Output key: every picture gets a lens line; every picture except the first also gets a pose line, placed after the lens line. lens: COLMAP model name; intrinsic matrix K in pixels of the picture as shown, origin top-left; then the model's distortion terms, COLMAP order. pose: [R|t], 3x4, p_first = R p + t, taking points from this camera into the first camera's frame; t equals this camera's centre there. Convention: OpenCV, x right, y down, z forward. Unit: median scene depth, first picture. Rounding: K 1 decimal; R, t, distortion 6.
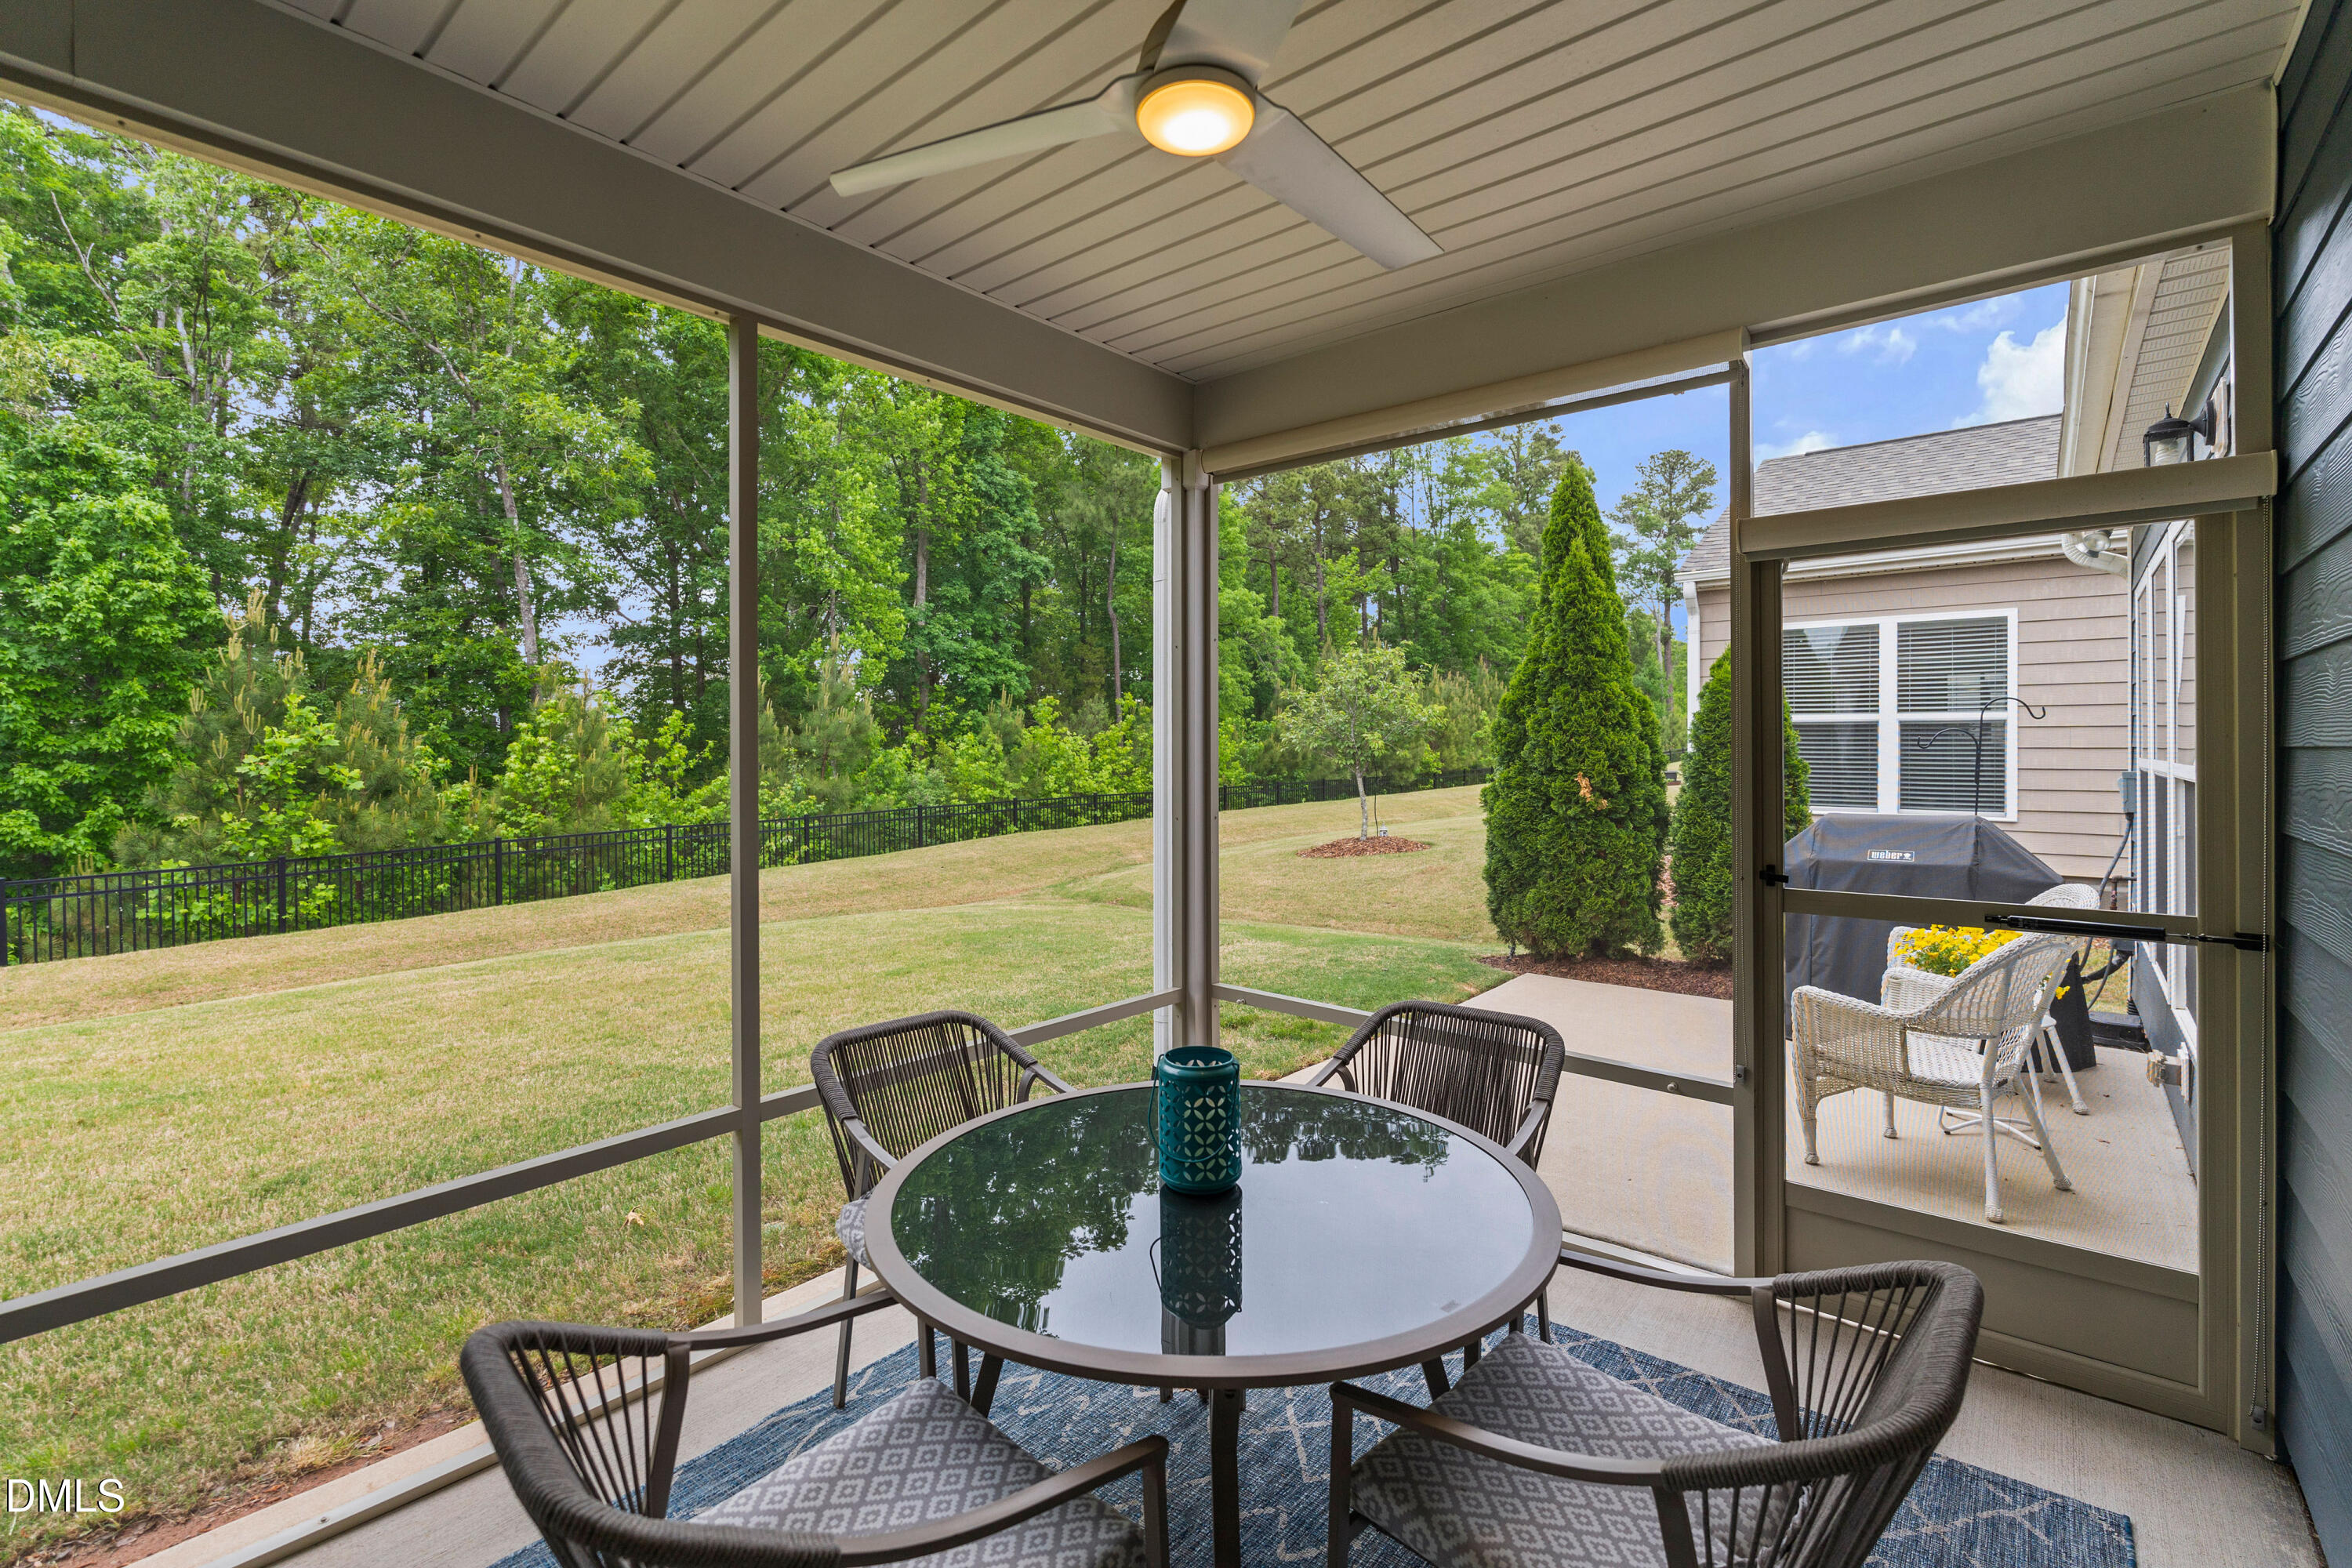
lens RADIAL K [[1035.8, 0, 1162.9], [0, 1035.8, 750.5], [0, 0, 1]] dist [-0.003431, -0.000237]
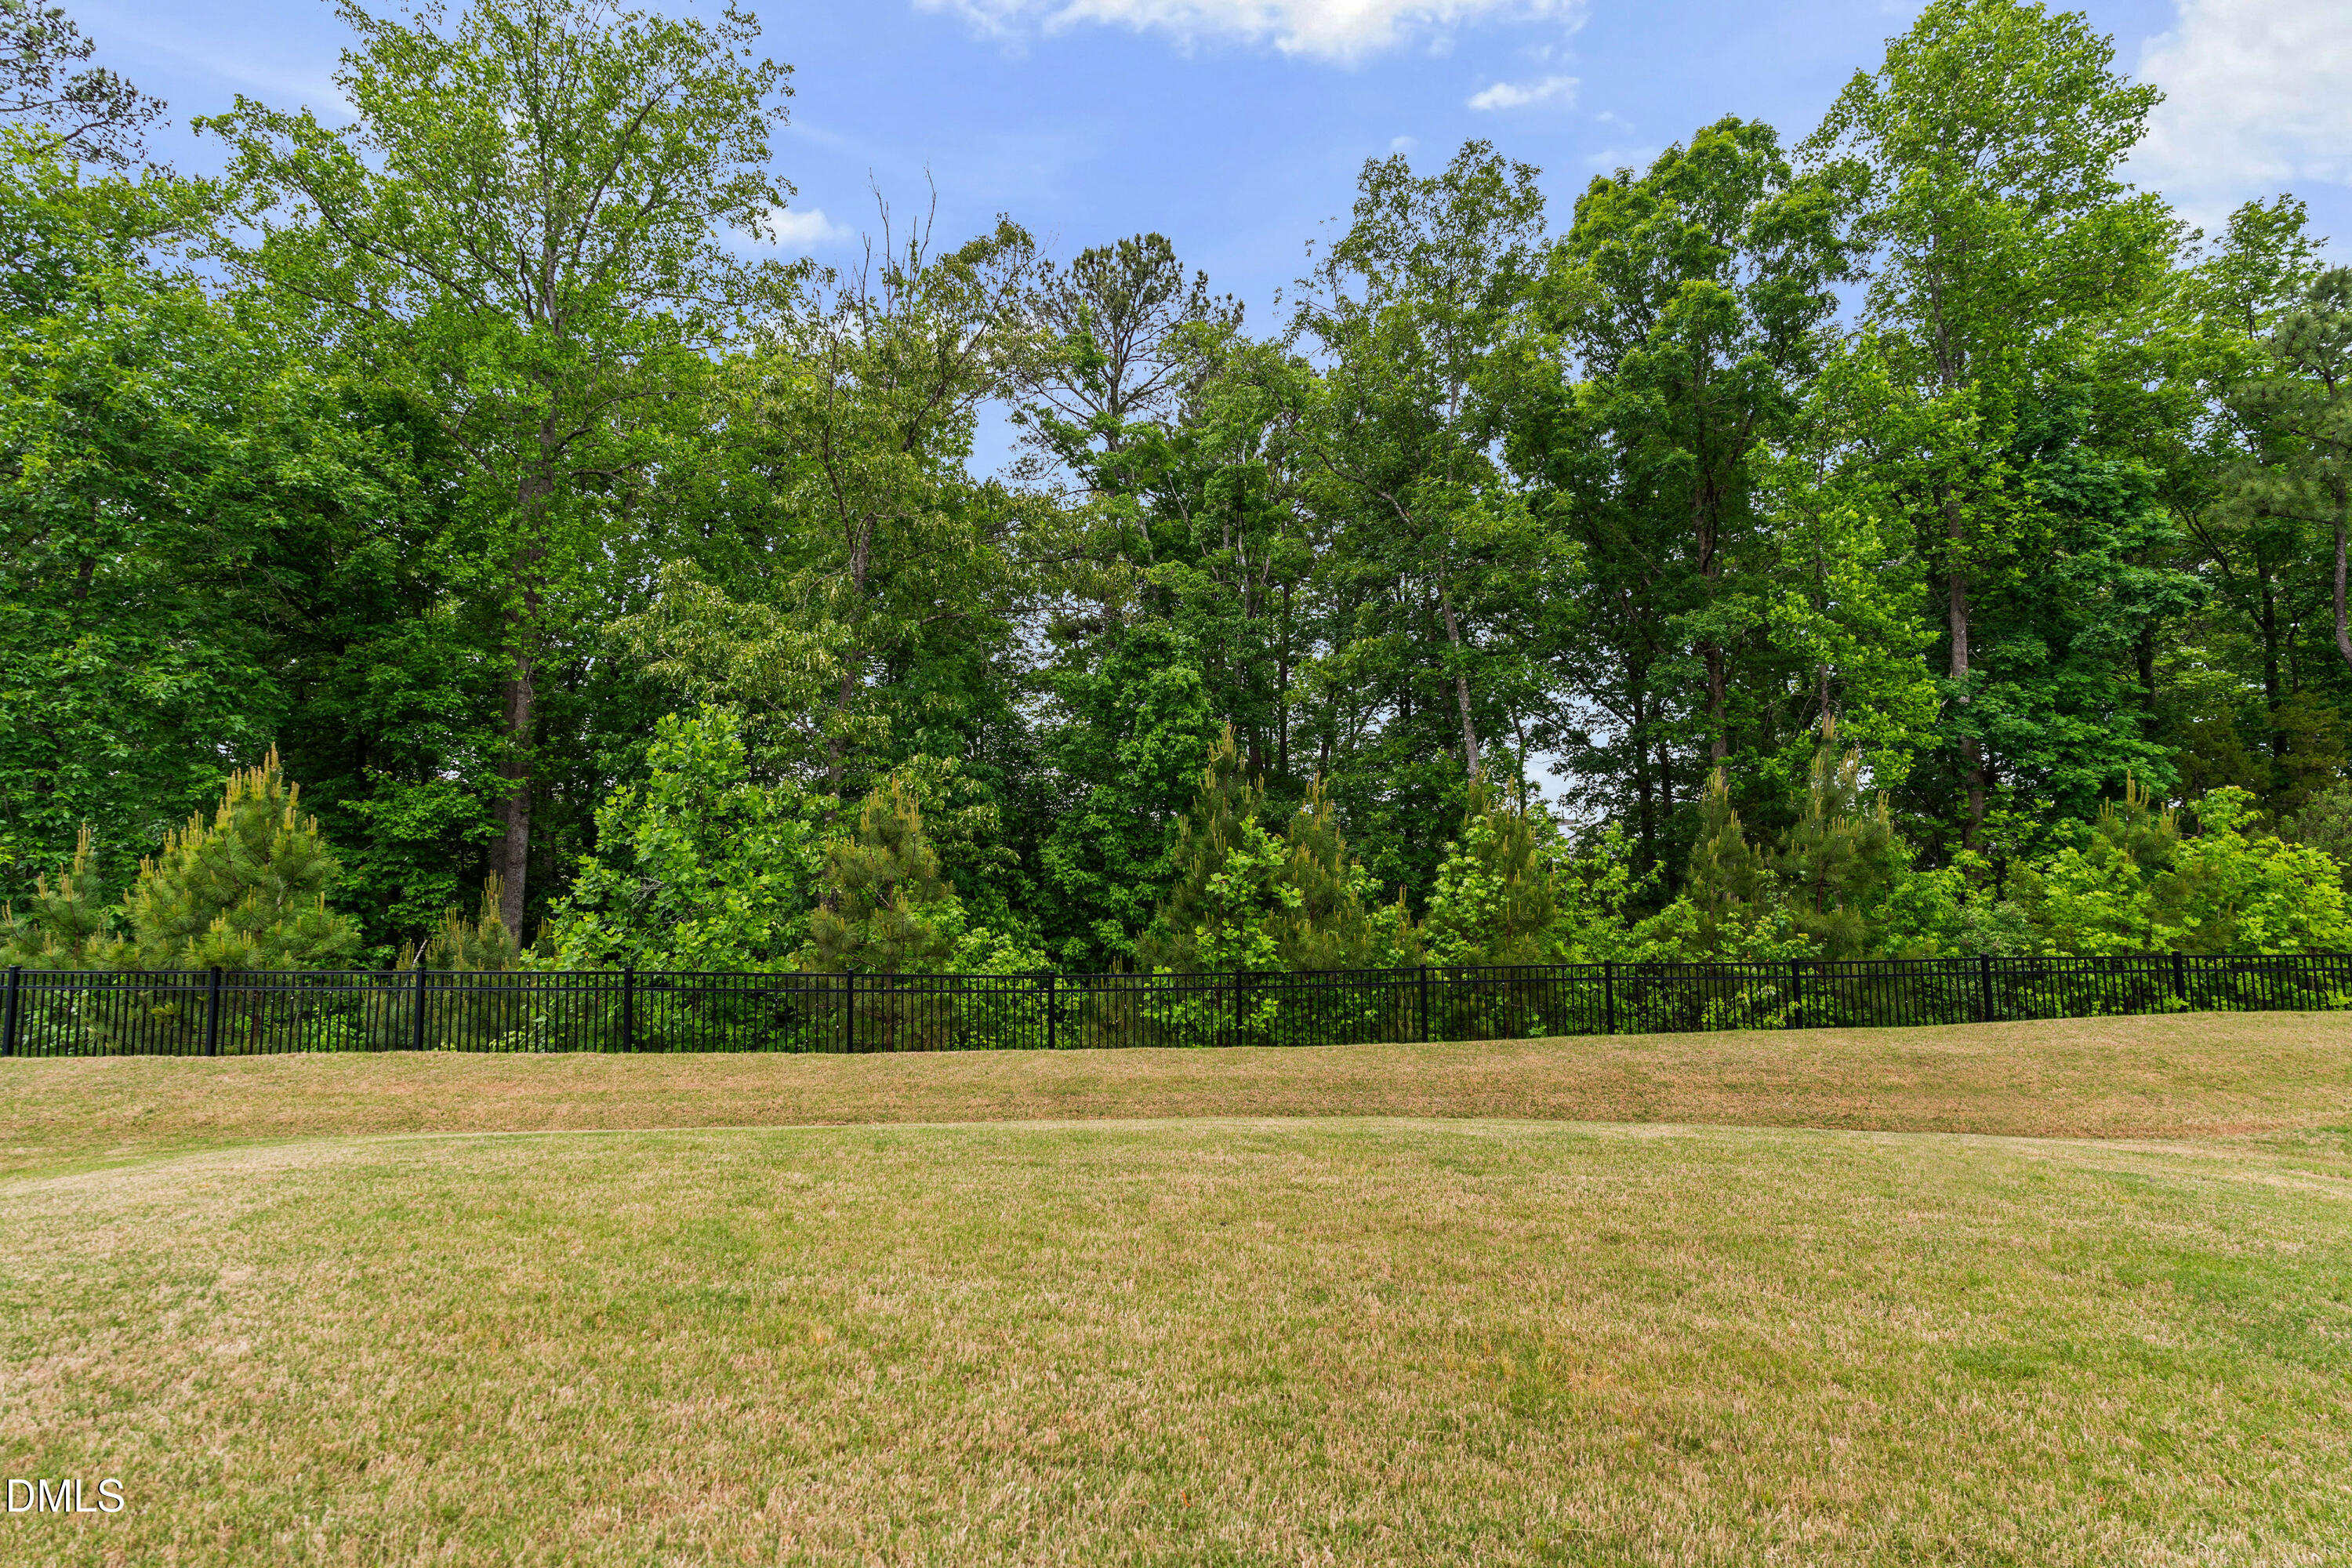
lens RADIAL K [[1013.8, 0, 1176.0], [0, 1013.8, 784.0], [0, 0, 1]] dist [-0.009506, -0.000461]
pose [[0.625017, -0.076749, -0.776829, -0.049924], [-0.006836, 0.994579, -0.103762, 0.014585], [0.780581, 0.070163, 0.621104, 0.192519]]
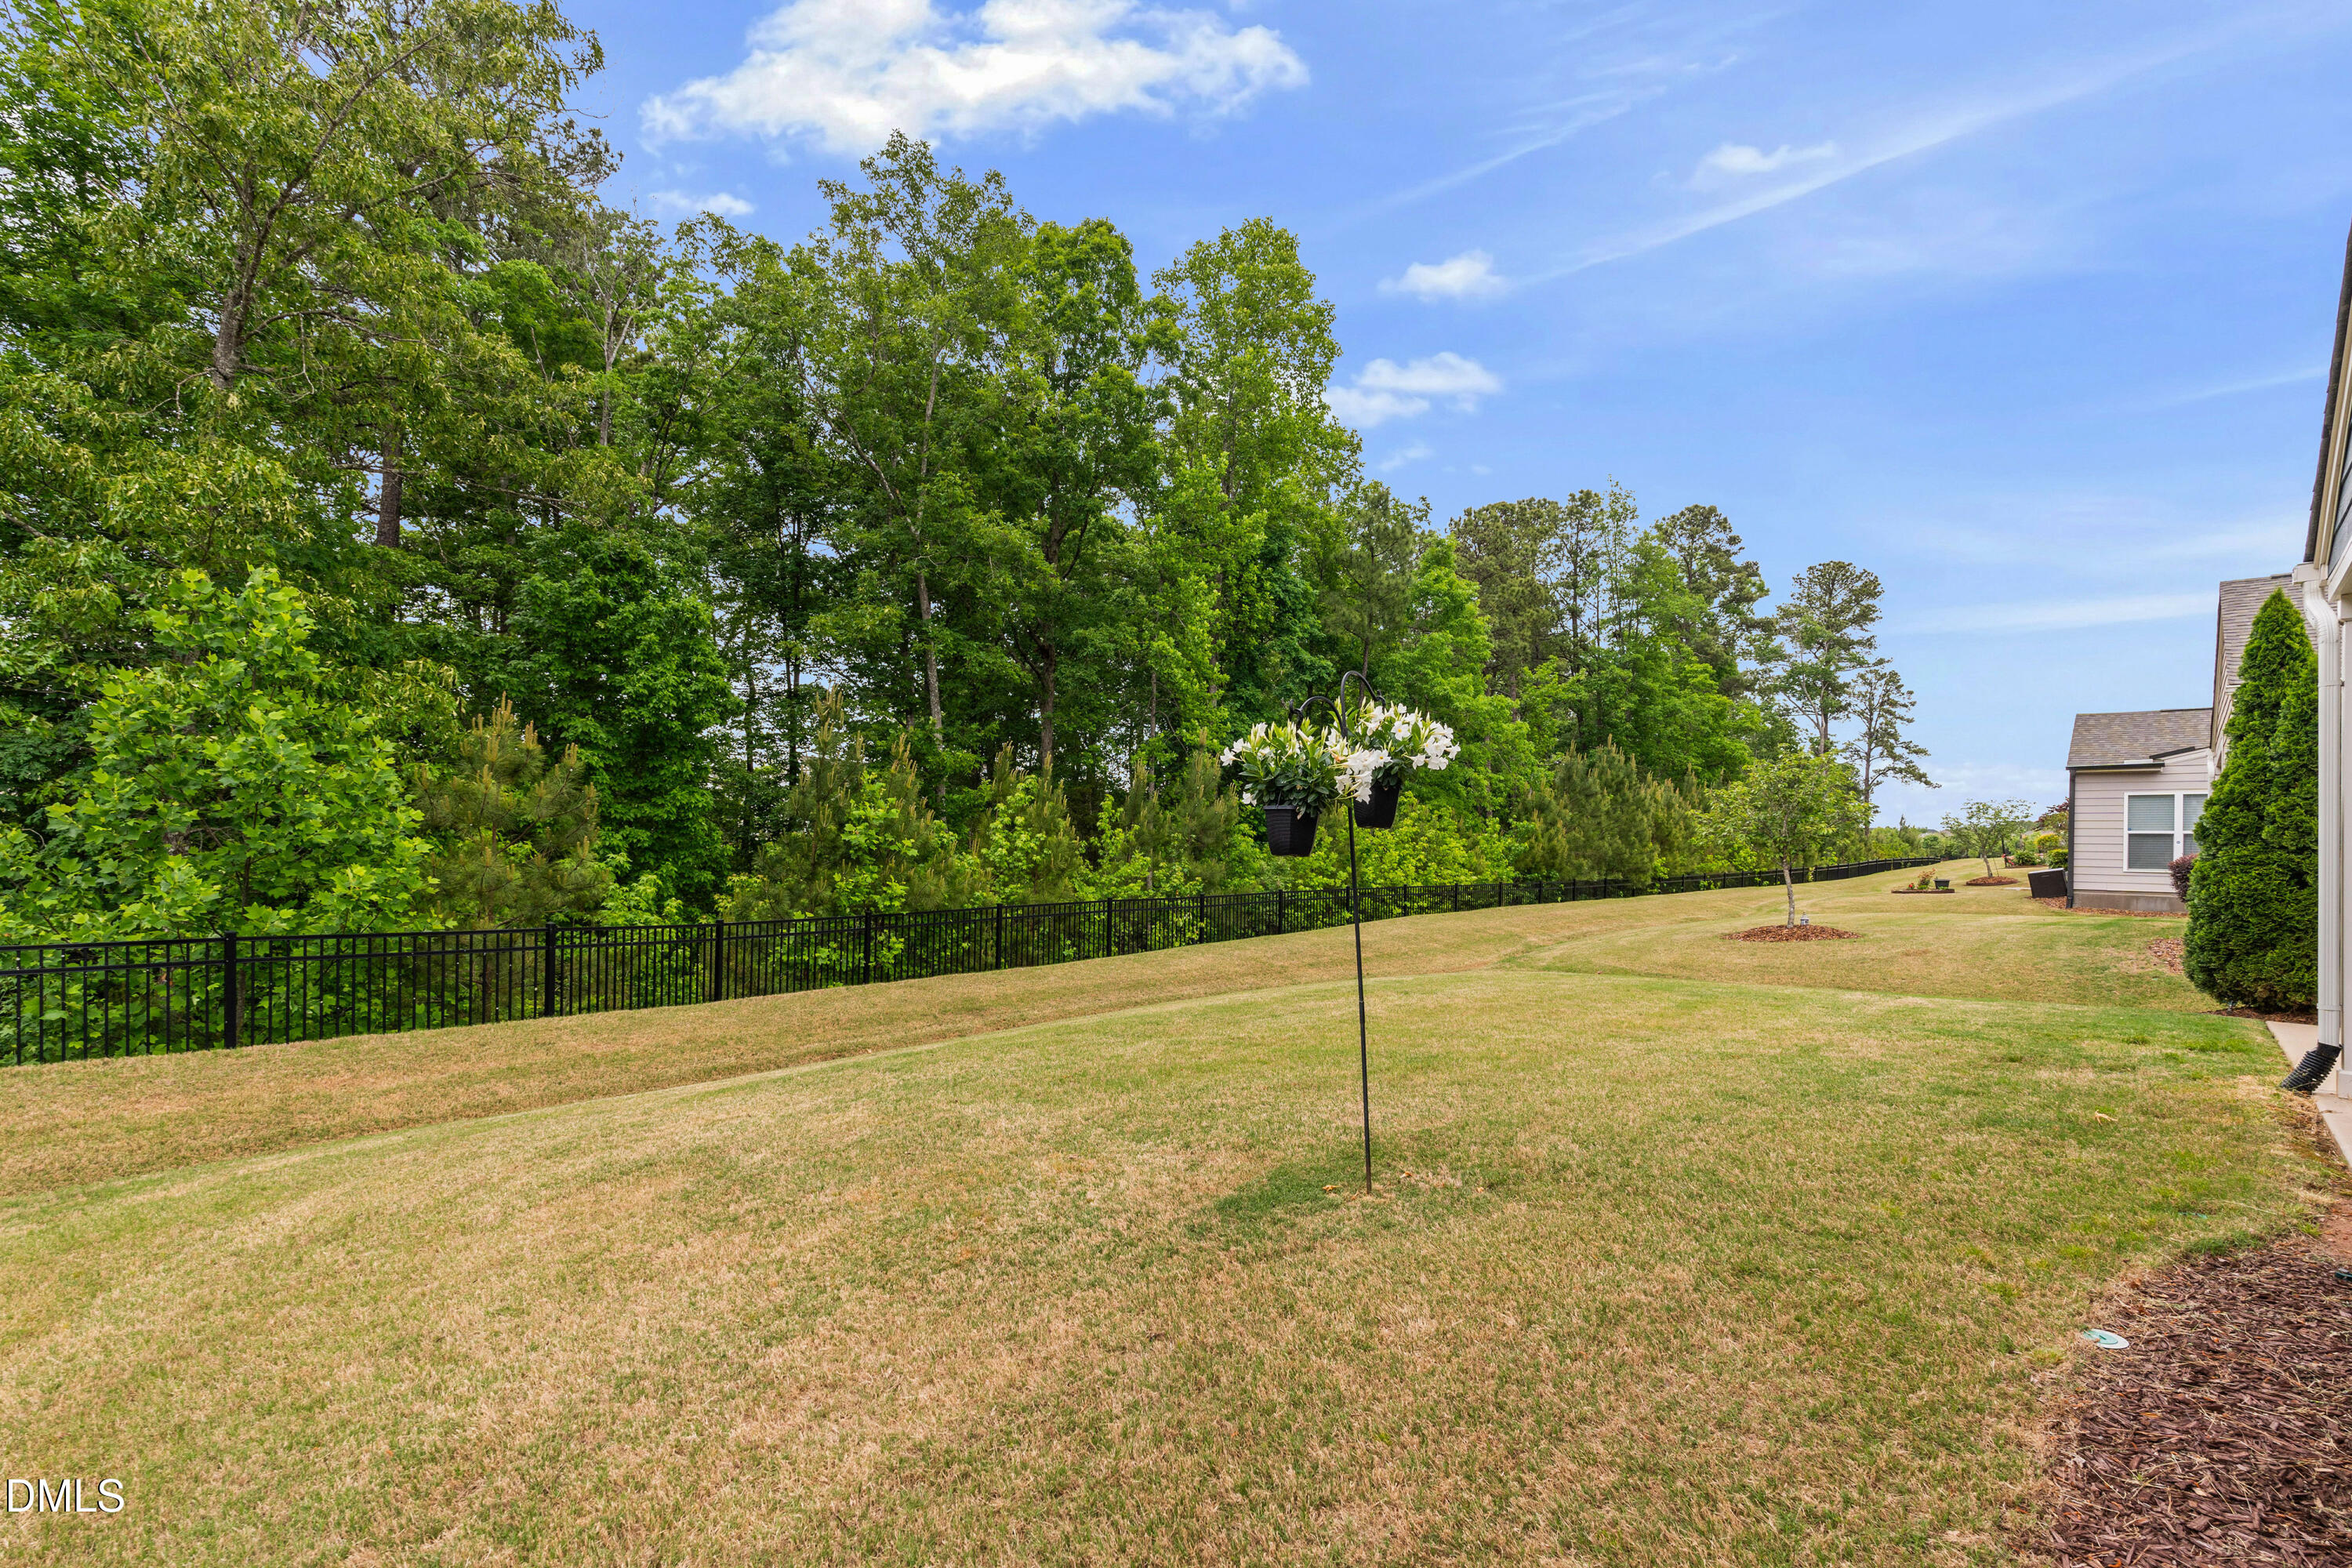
lens RADIAL K [[1043.0, 0, 1179.0], [0, 1043.0, 838.9], [0, 0, 1]] dist [-0.002325, -0.000467]
pose [[0.998273, 0.023205, -0.053974, -0.292312], [-0.024088, 0.999586, -0.015766, 0.020407], [0.053585, 0.017039, 0.998418, -0.091643]]
